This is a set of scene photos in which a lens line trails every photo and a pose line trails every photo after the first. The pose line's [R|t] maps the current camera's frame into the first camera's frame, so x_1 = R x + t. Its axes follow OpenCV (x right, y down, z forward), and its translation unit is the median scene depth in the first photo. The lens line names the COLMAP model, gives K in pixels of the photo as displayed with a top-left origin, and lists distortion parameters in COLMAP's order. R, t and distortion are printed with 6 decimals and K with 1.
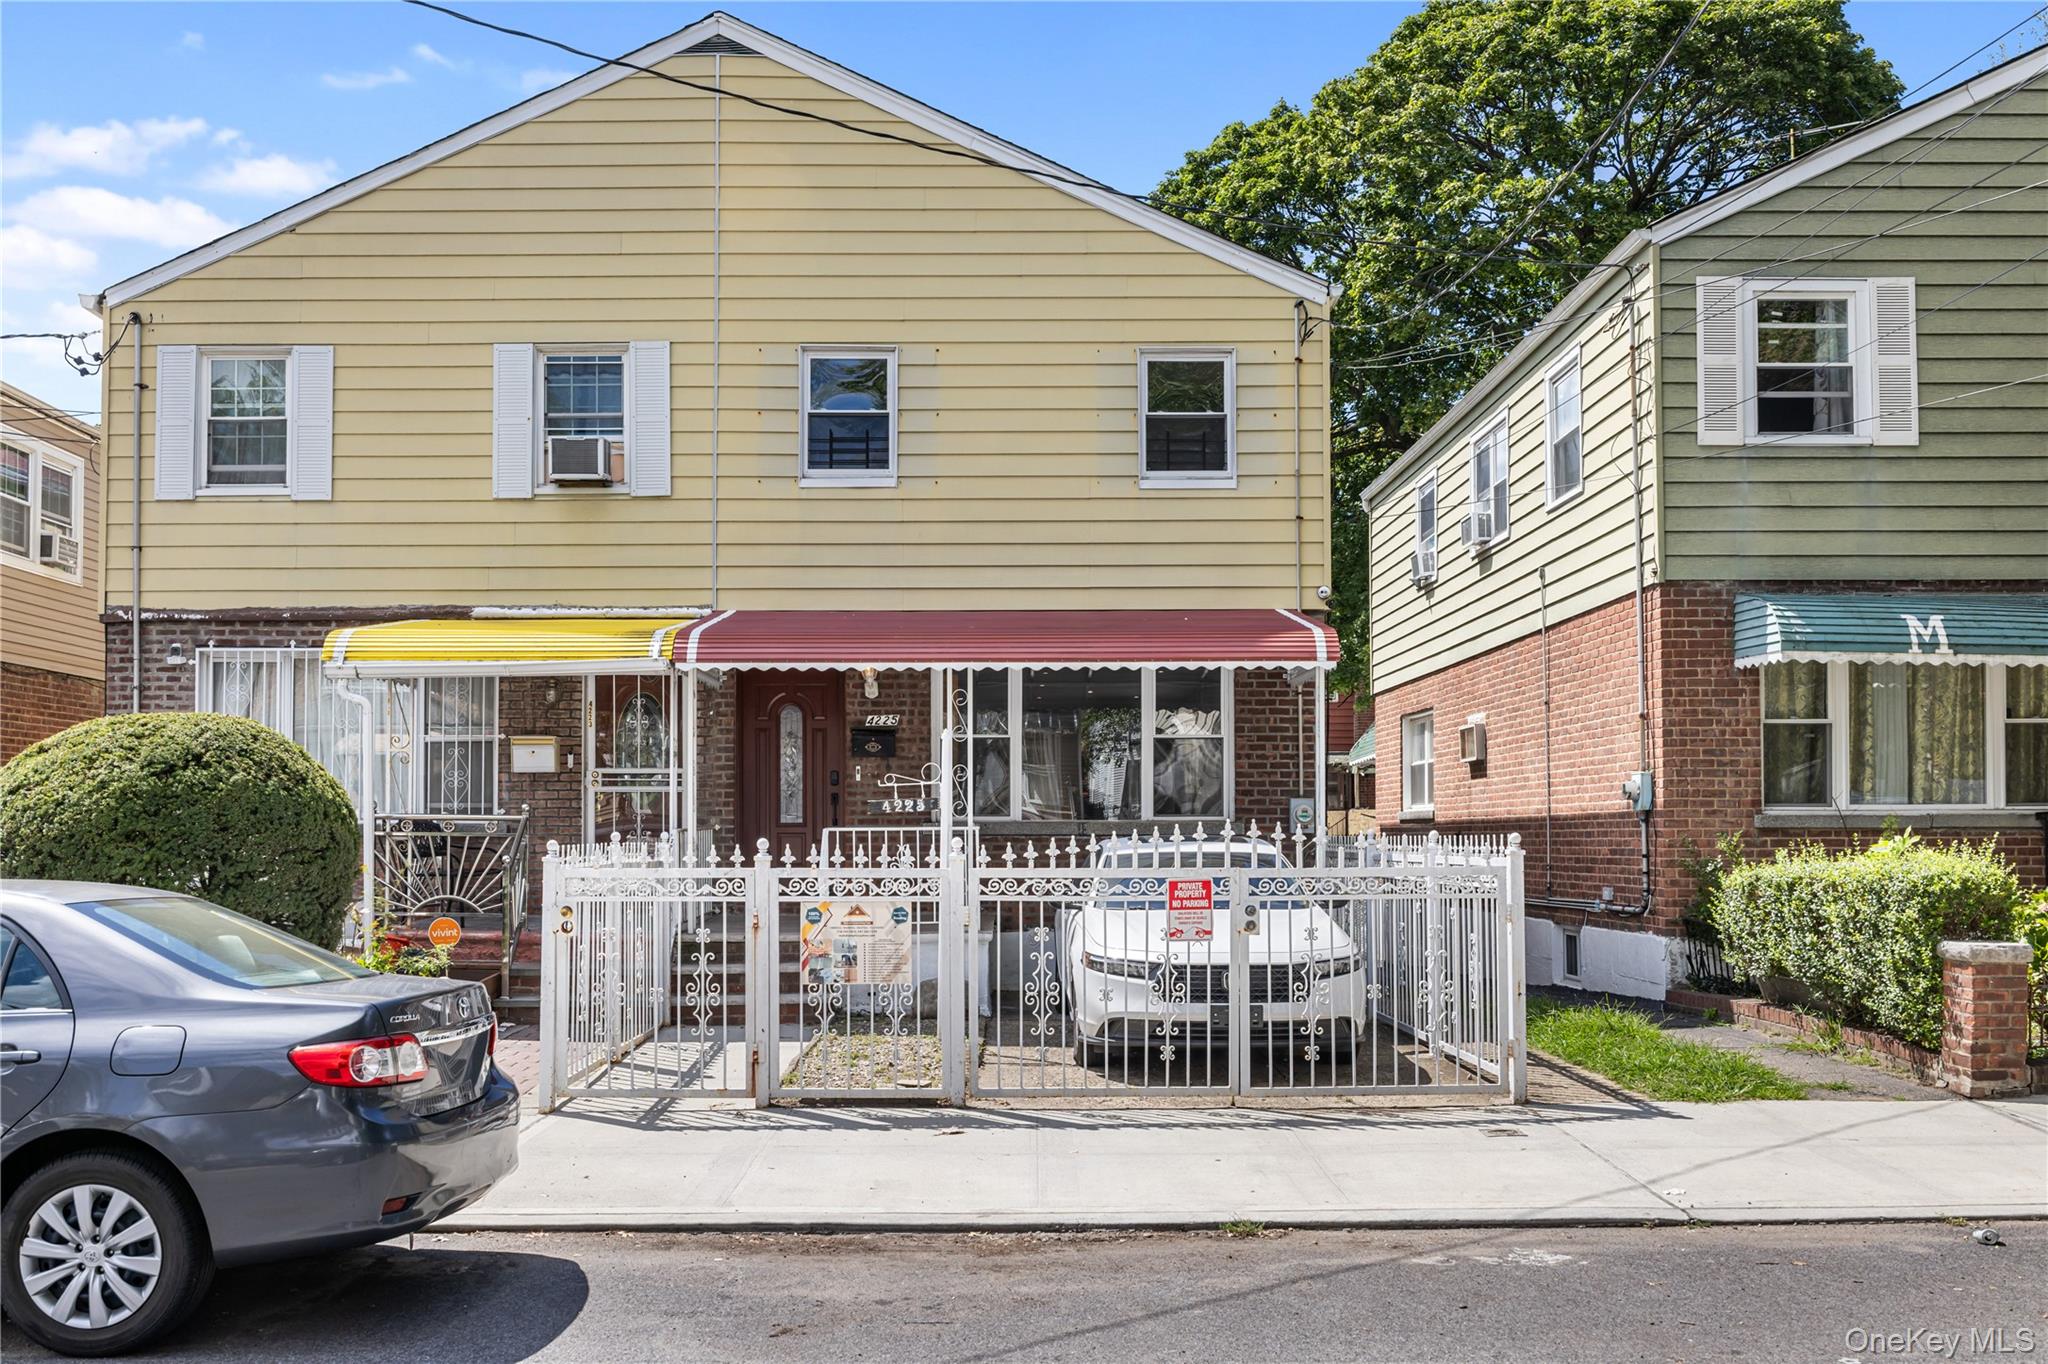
lens RADIAL K [[3049.9, 0, 1024.1], [0, 3049.9, 665.4], [0, 0, 1]] dist [-0.049803, 0.000000]
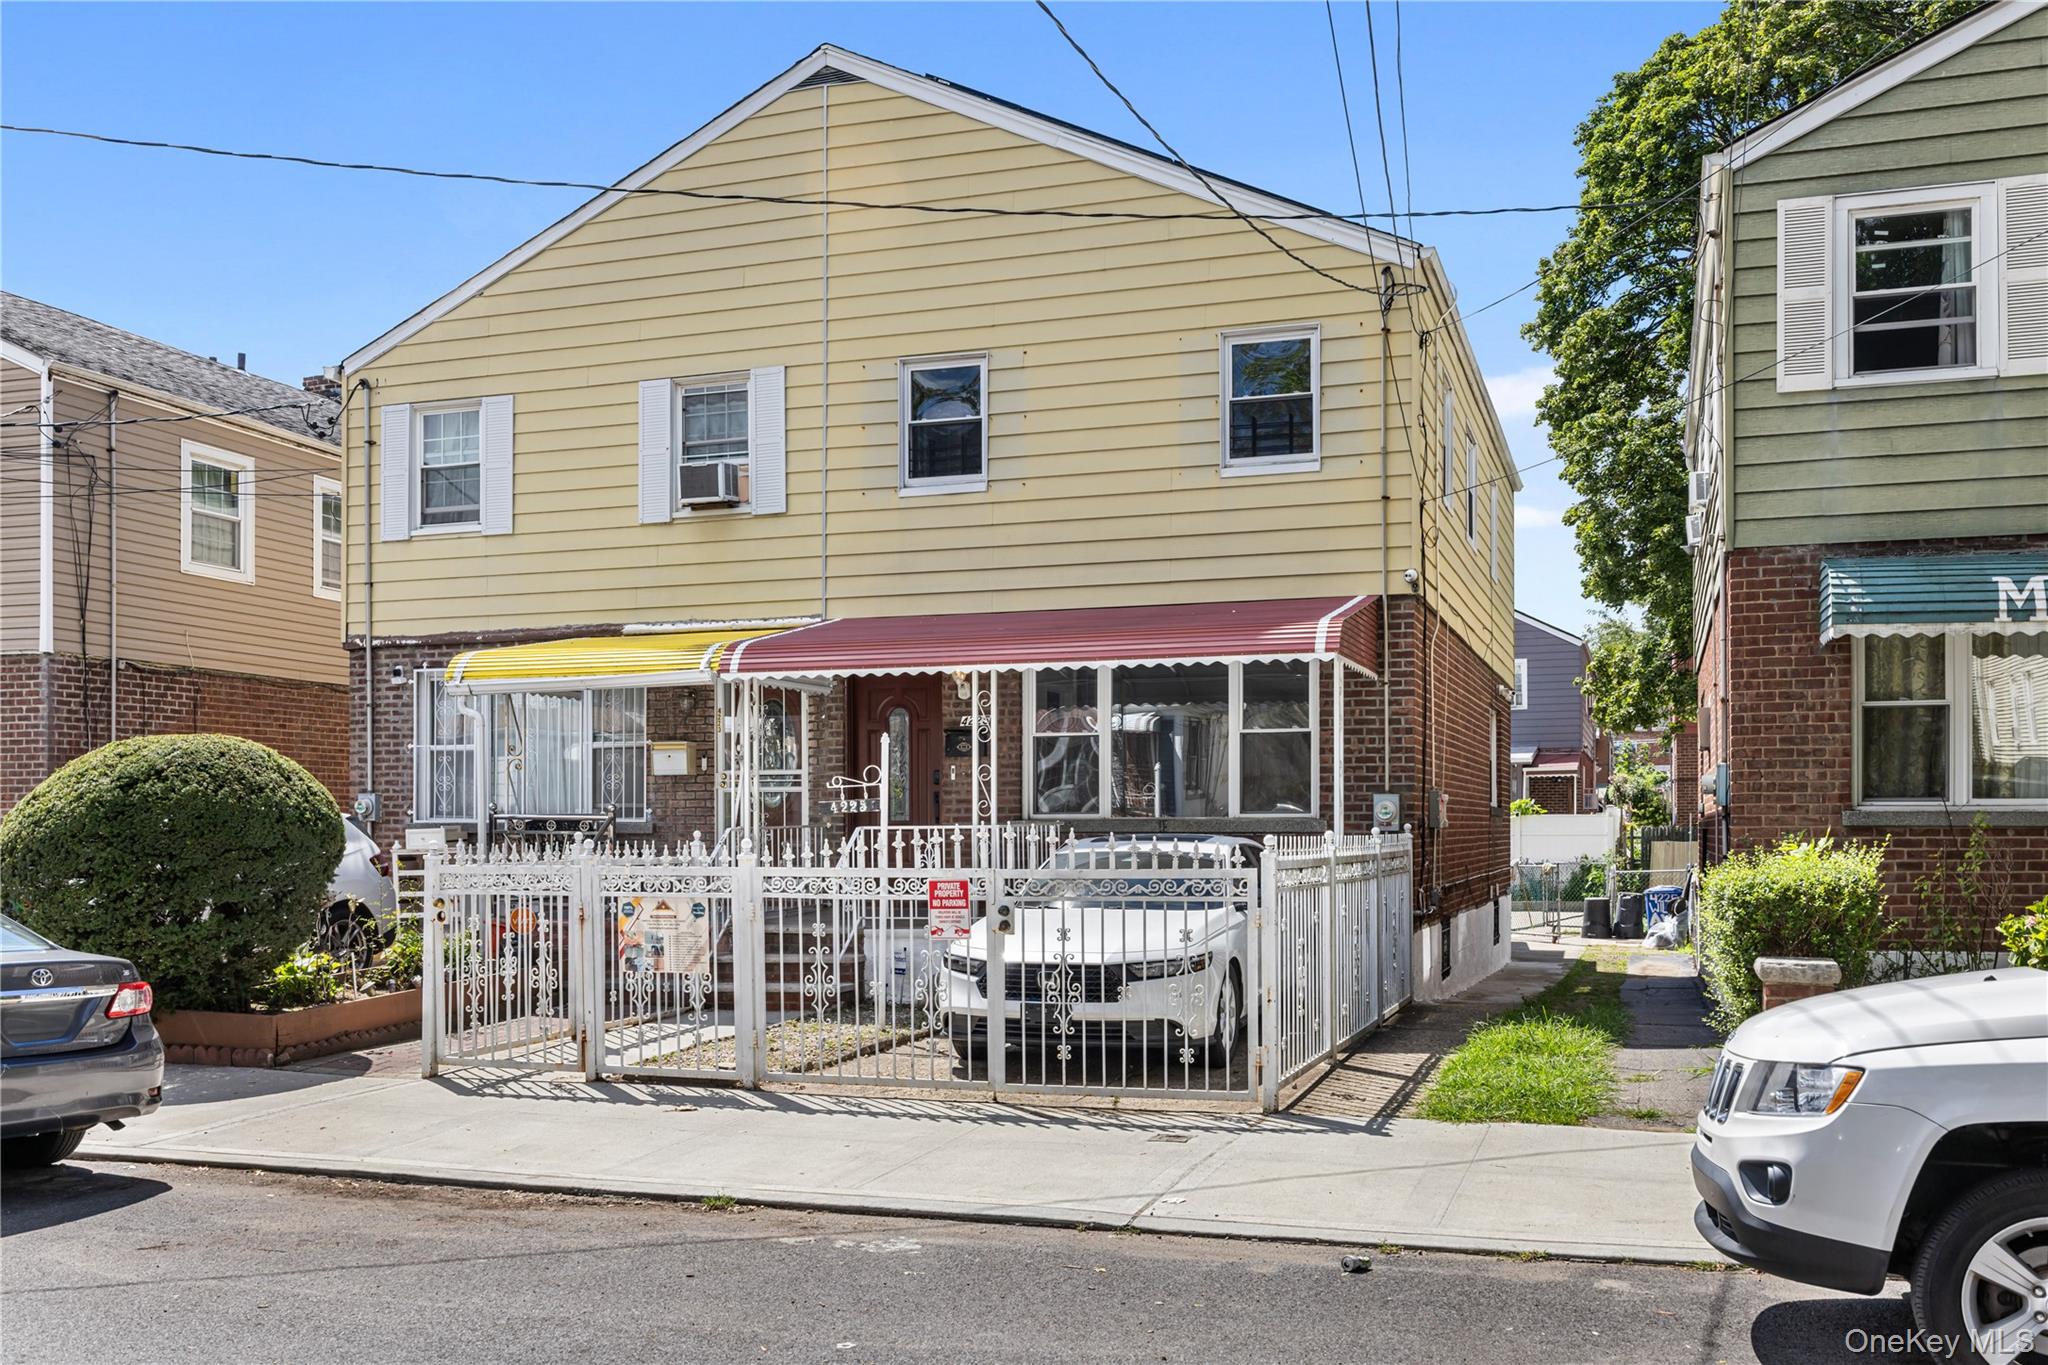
lens RADIAL K [[3712.5, 0, 1024.7], [0, 3712.5, 693.4], [0, 0, 1]] dist [-0.032607, 0.000000]
pose [[0.818635, -0.019754, -0.573974, 0.692903], [0.034078, 0.999318, 0.014211, -0.008406], [0.573302, -0.031194, 0.818750, -0.009276]]
